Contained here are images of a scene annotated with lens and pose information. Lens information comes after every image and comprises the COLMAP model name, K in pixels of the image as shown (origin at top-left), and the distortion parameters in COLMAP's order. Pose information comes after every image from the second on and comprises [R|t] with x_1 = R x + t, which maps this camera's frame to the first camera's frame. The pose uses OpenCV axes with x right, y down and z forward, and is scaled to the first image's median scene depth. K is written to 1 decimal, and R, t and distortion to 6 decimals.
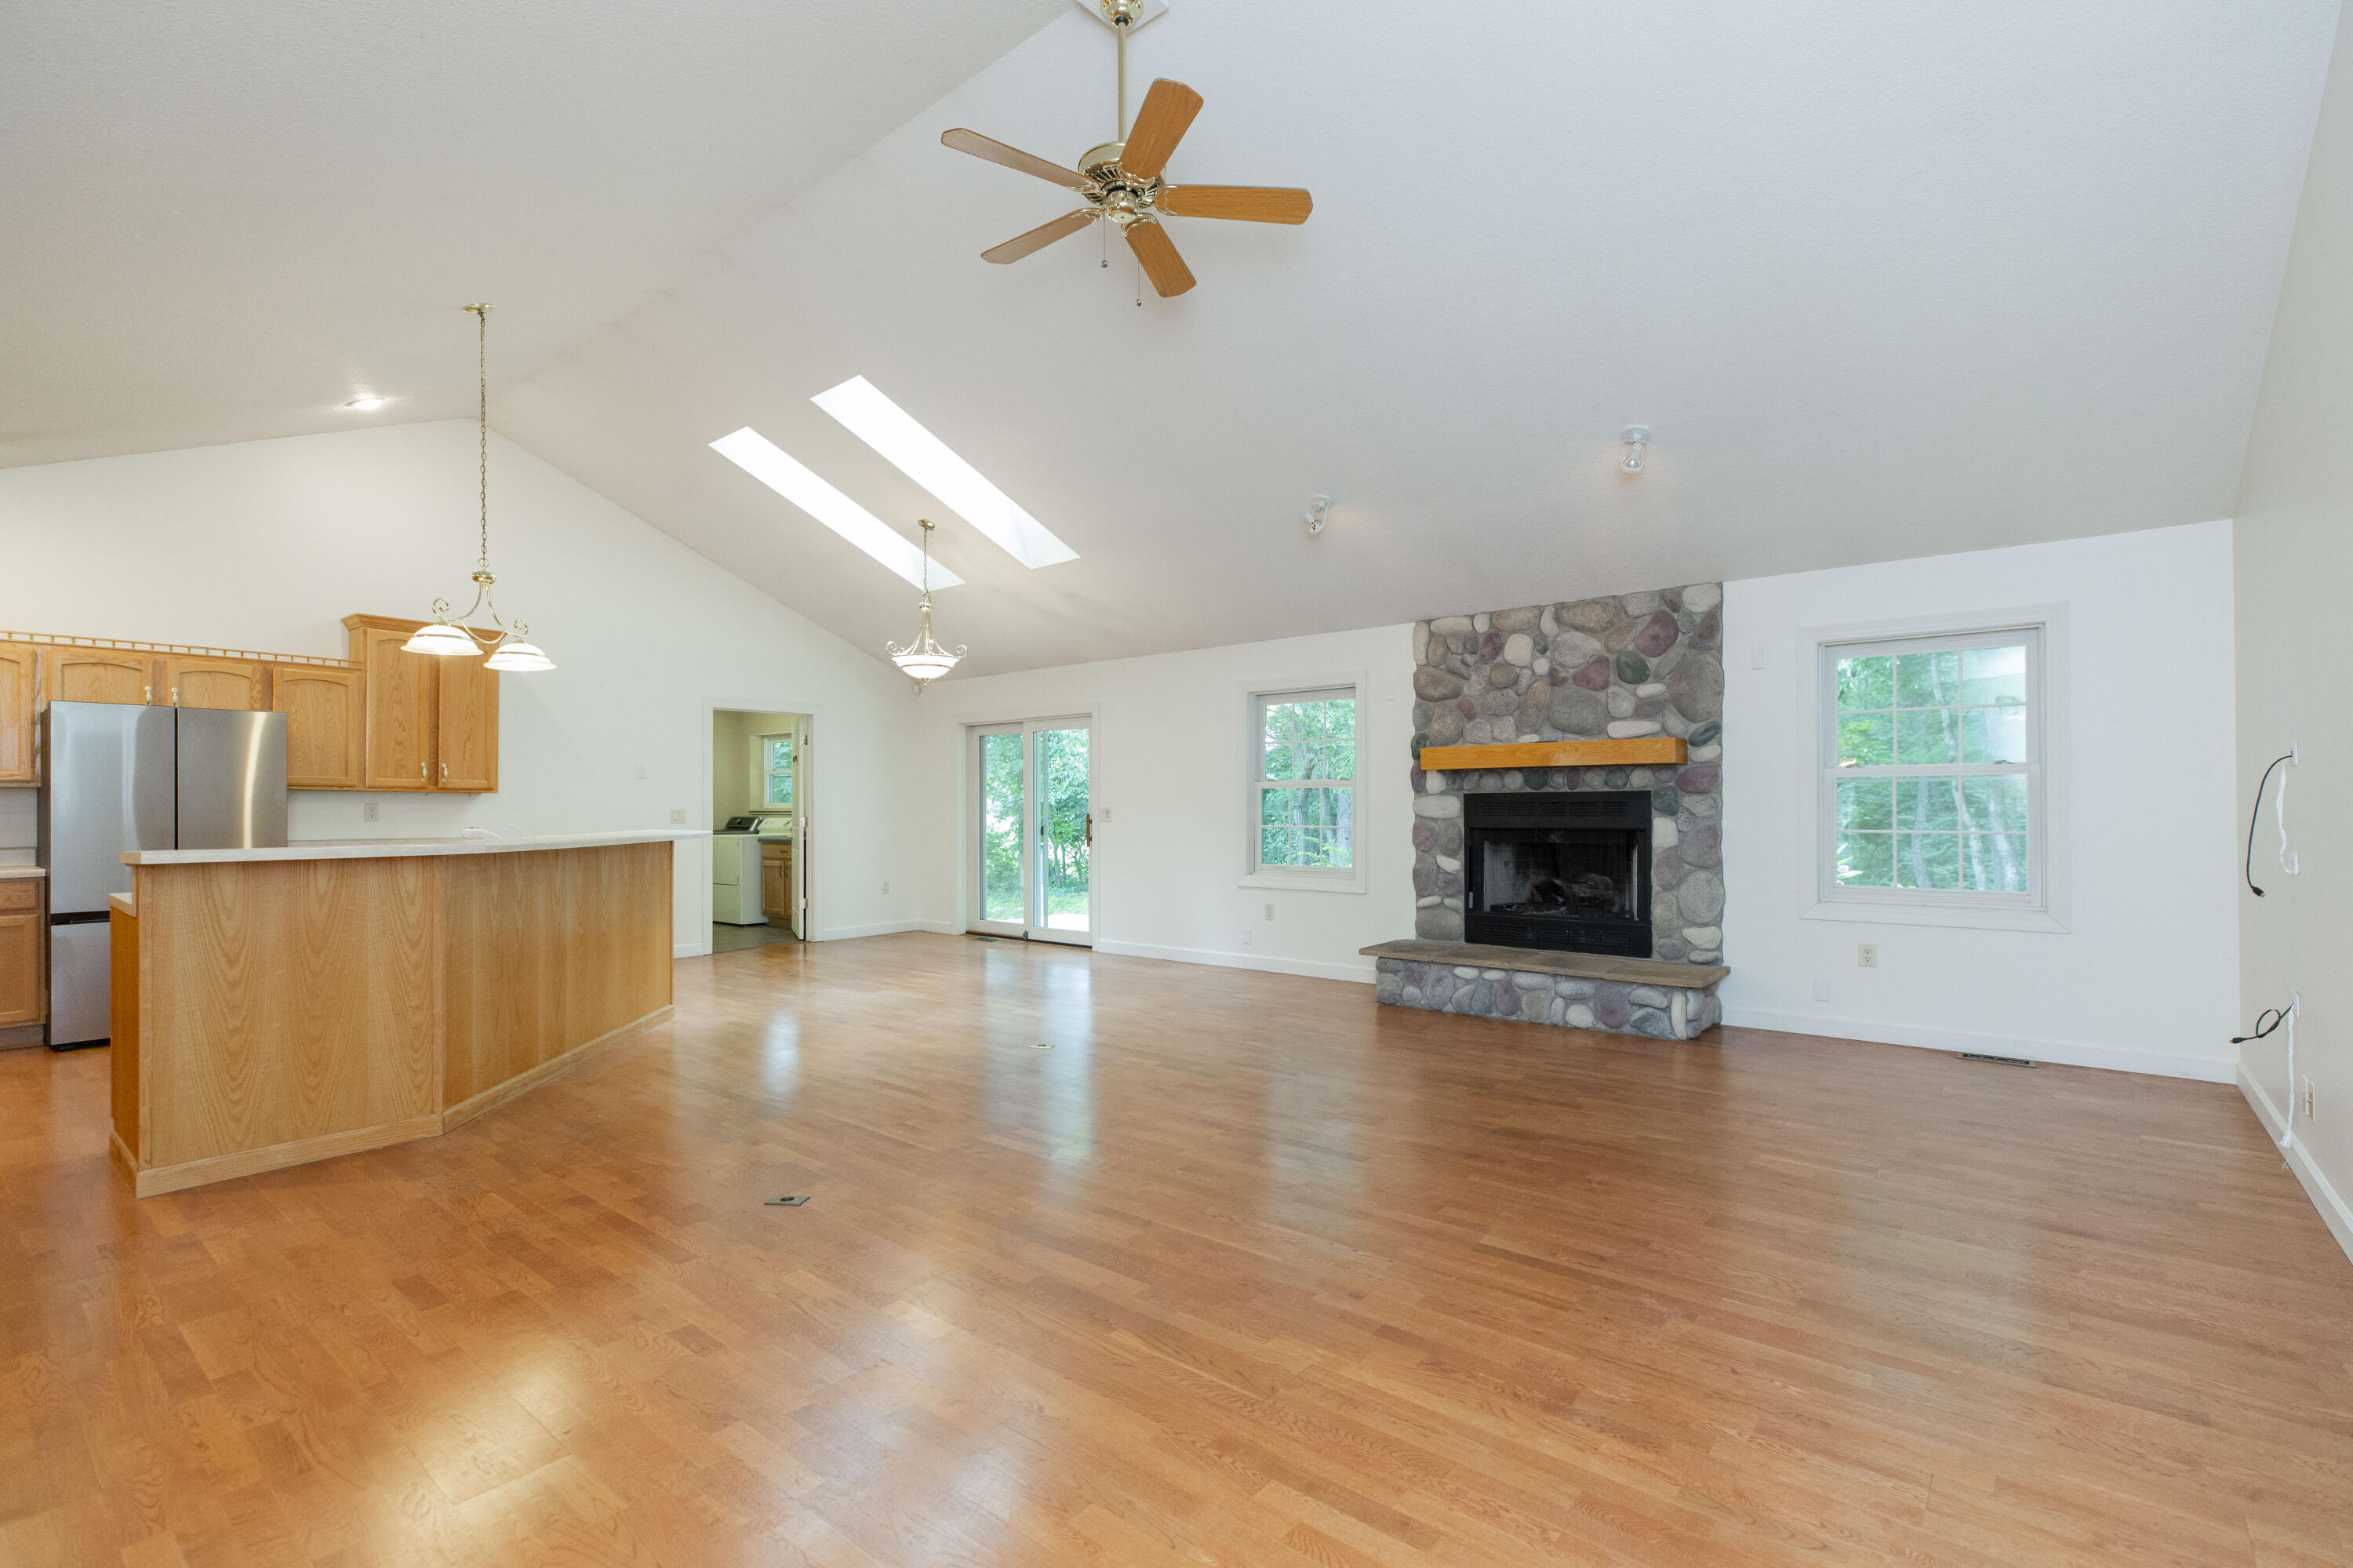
lens RADIAL K [[1070.0, 0, 1187.7], [0, 1070.0, 799.0], [0, 0, 1]] dist [0.011248, 0.001081]
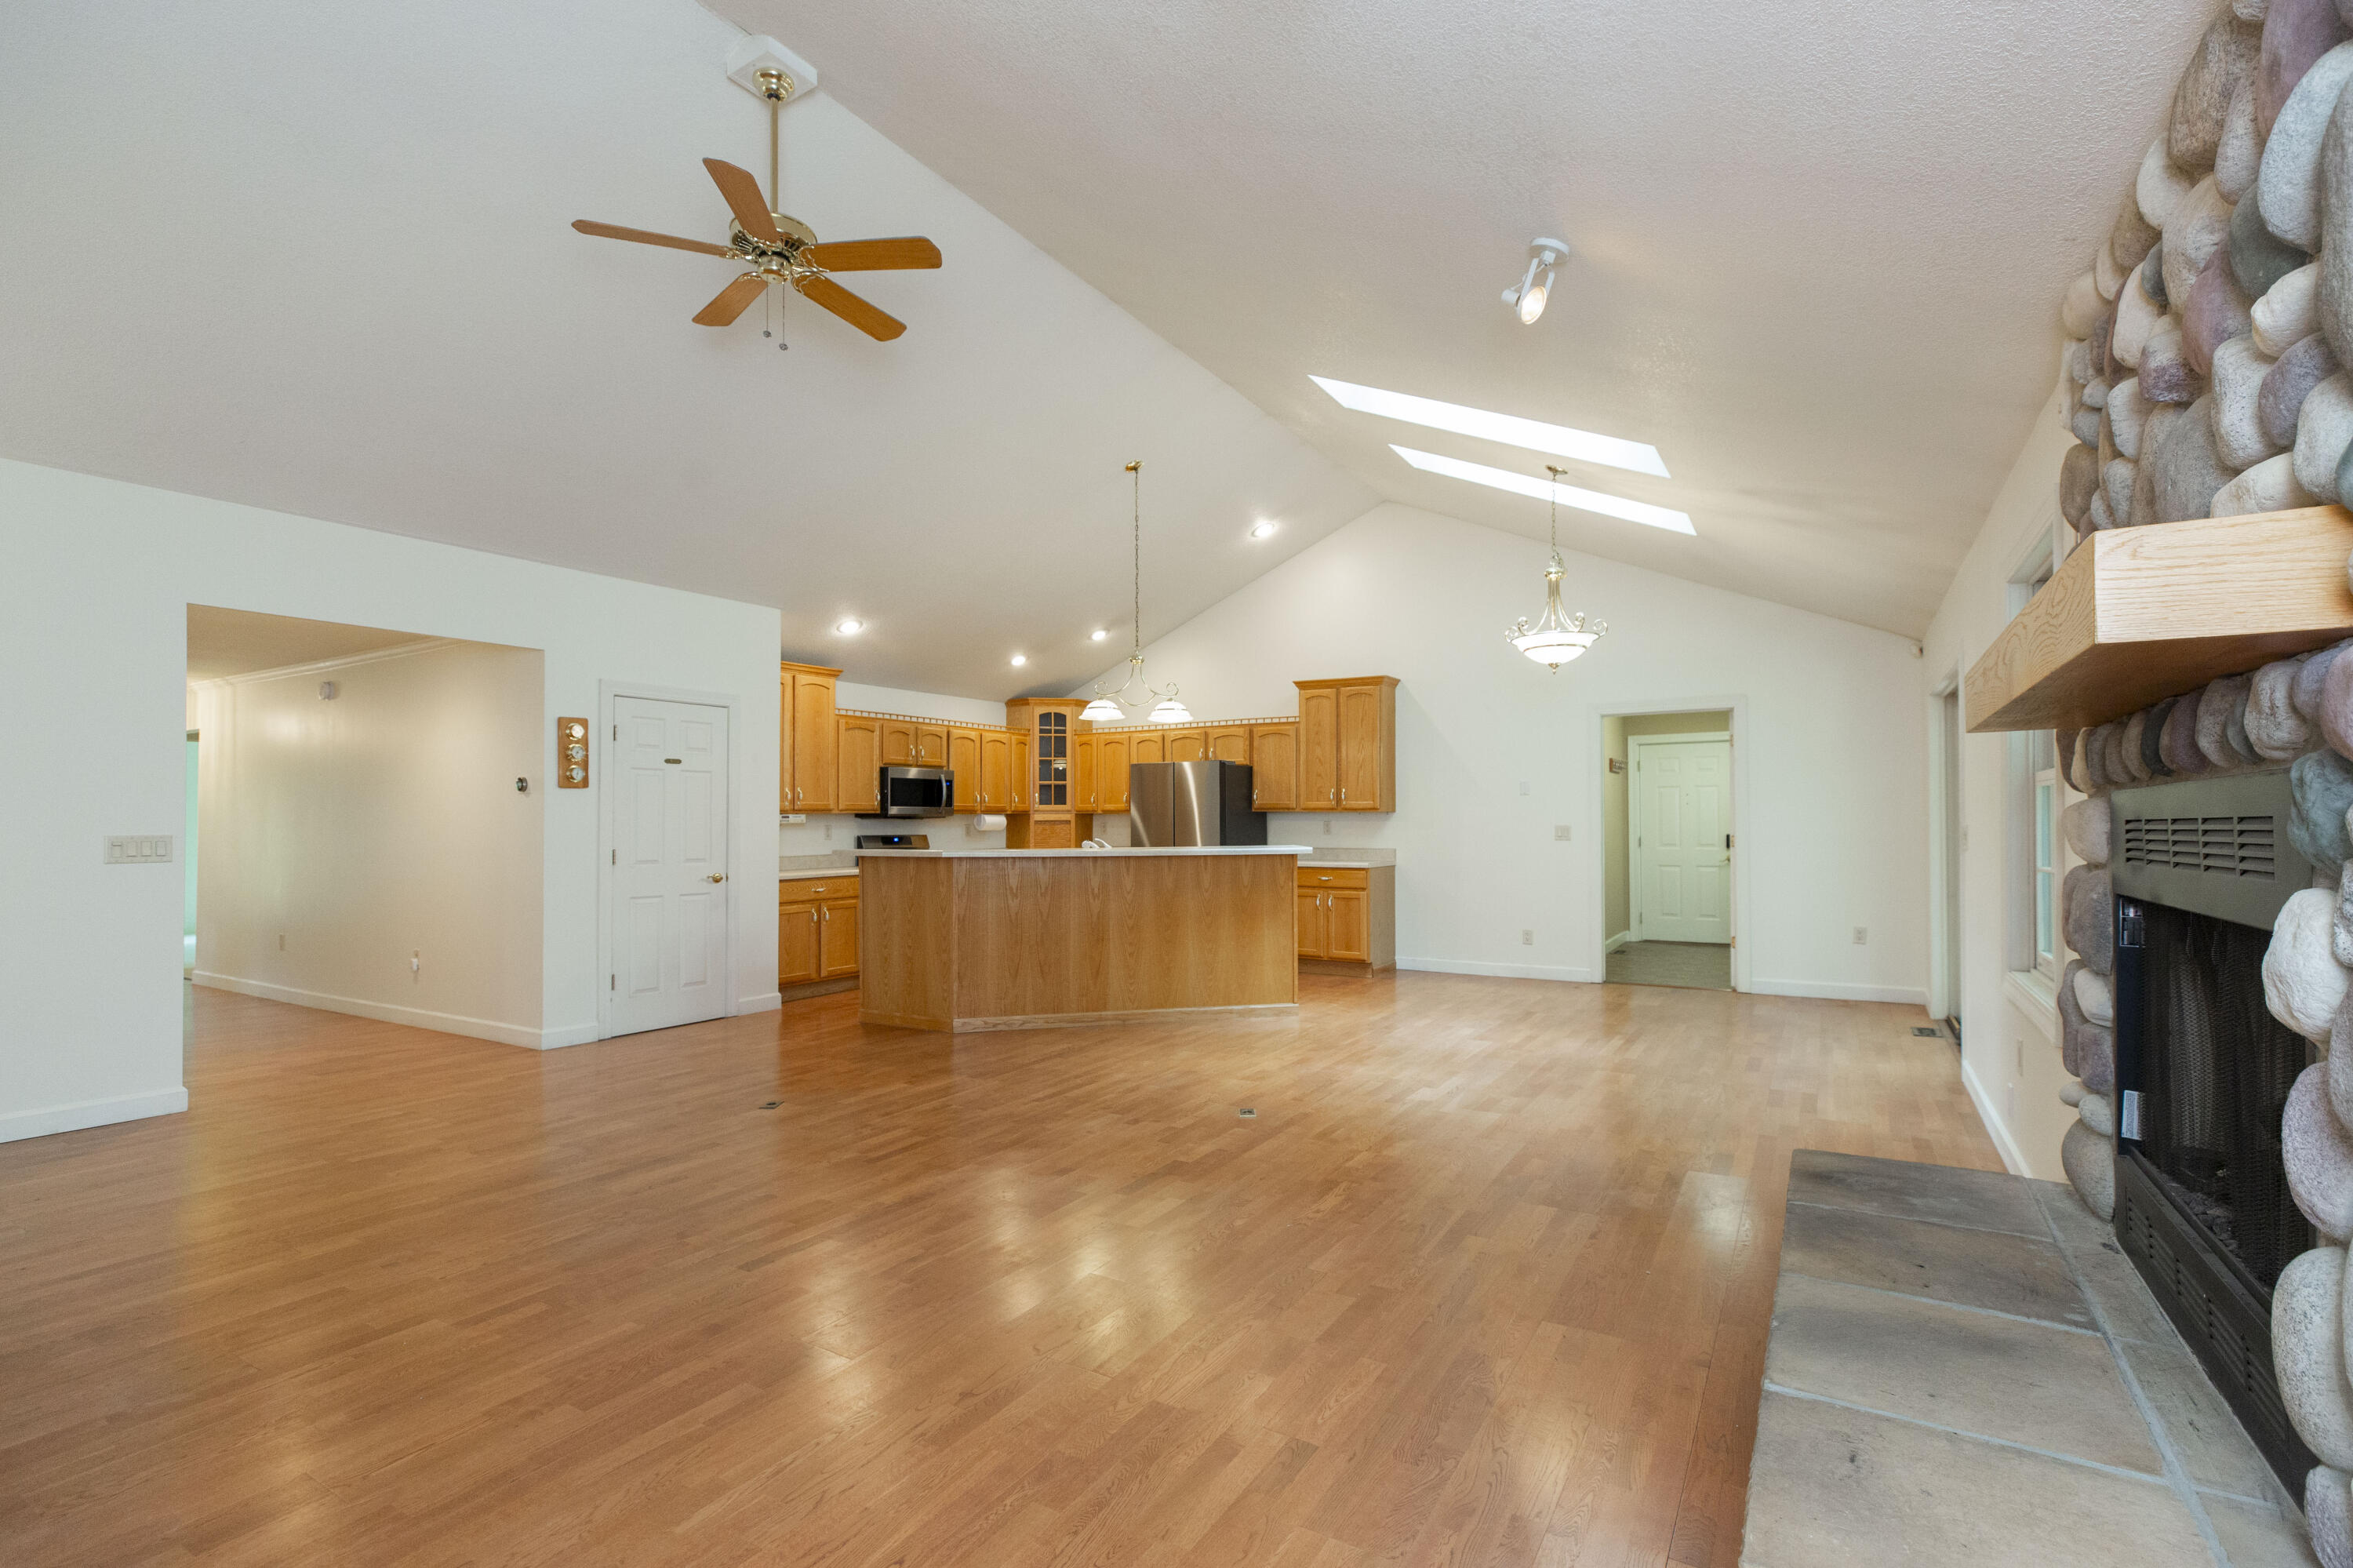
lens RADIAL K [[1070.0, 0, 1155.9], [0, 1070.0, 812.1], [0, 0, 1]] dist [0.011248, 0.001081]
pose [[0.125211, -0.007180, -0.992104, 0.544010], [0.015498, 0.999866, -0.005280, -0.001848], [0.992009, -0.014714, 0.125305, 0.646533]]
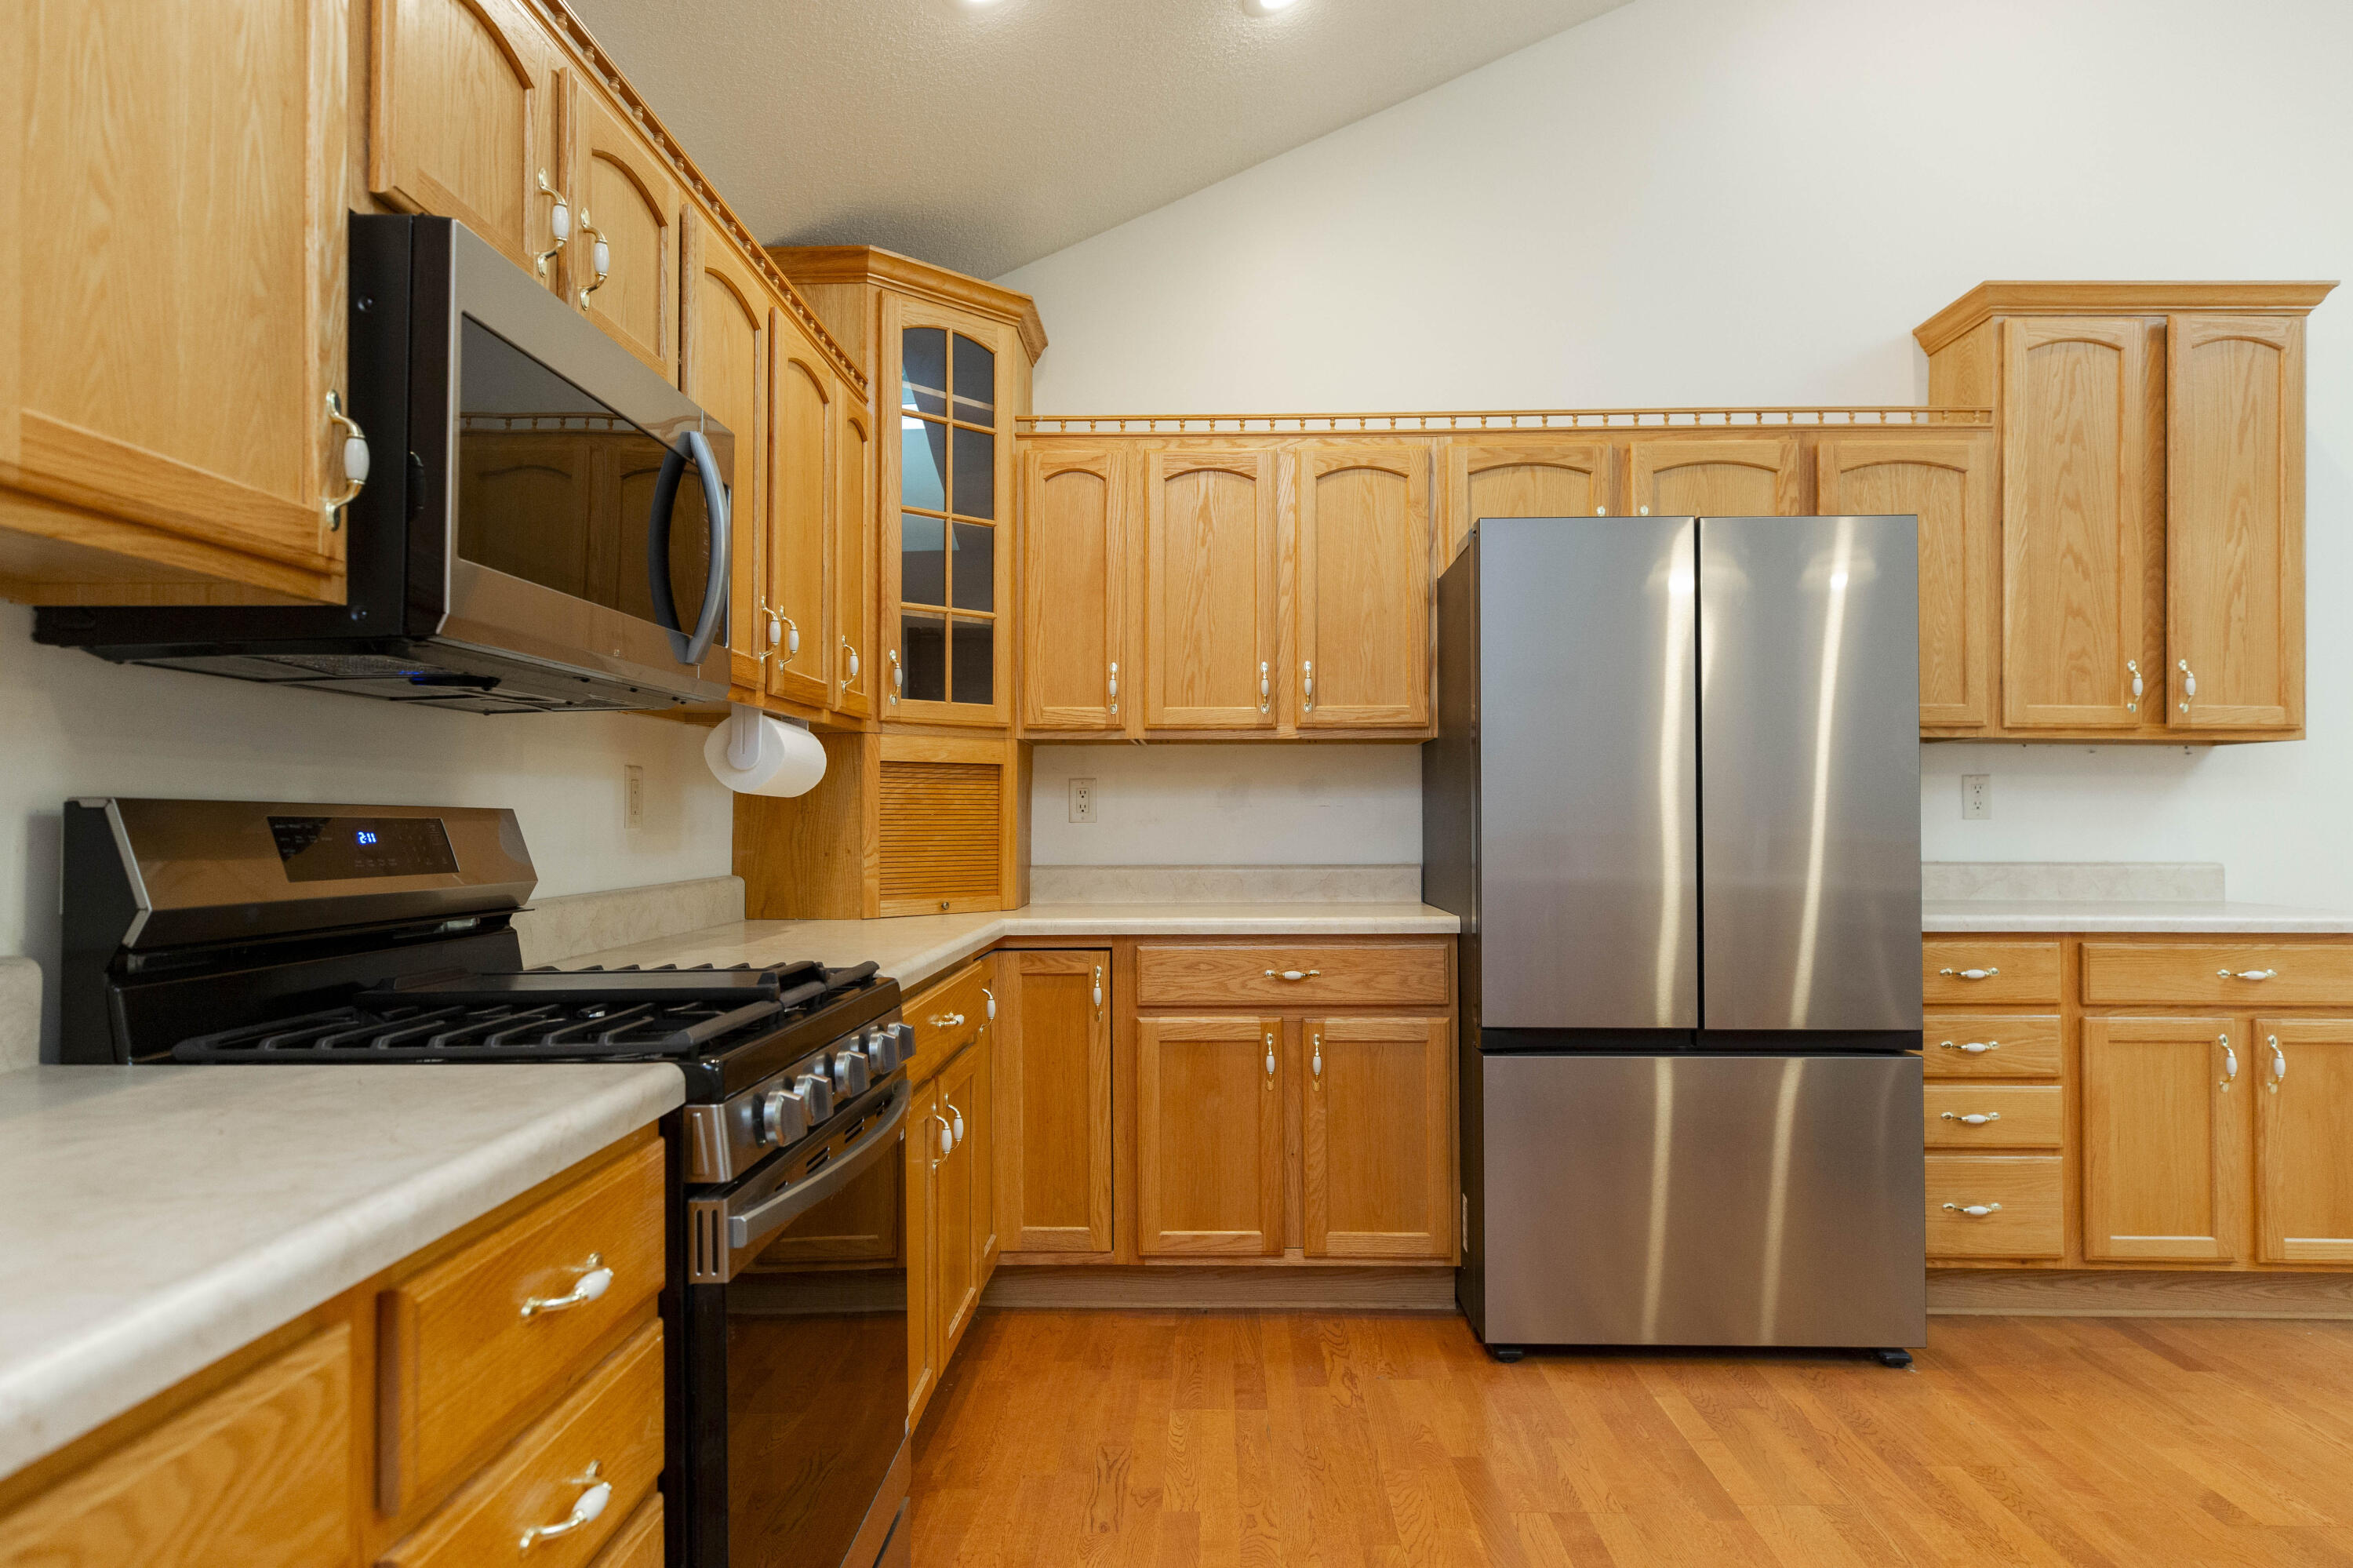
lens RADIAL K [[1389.3, 0, 1169.9], [0, 1389.3, 798.4], [0, 0, 1]] dist [0.007158, 0.000514]
pose [[0.612190, -0.007483, -0.790676, -0.545996], [0.005350, 0.999972, -0.005321, 0.015139], [0.790693, -0.000973, 0.612212, 0.451451]]
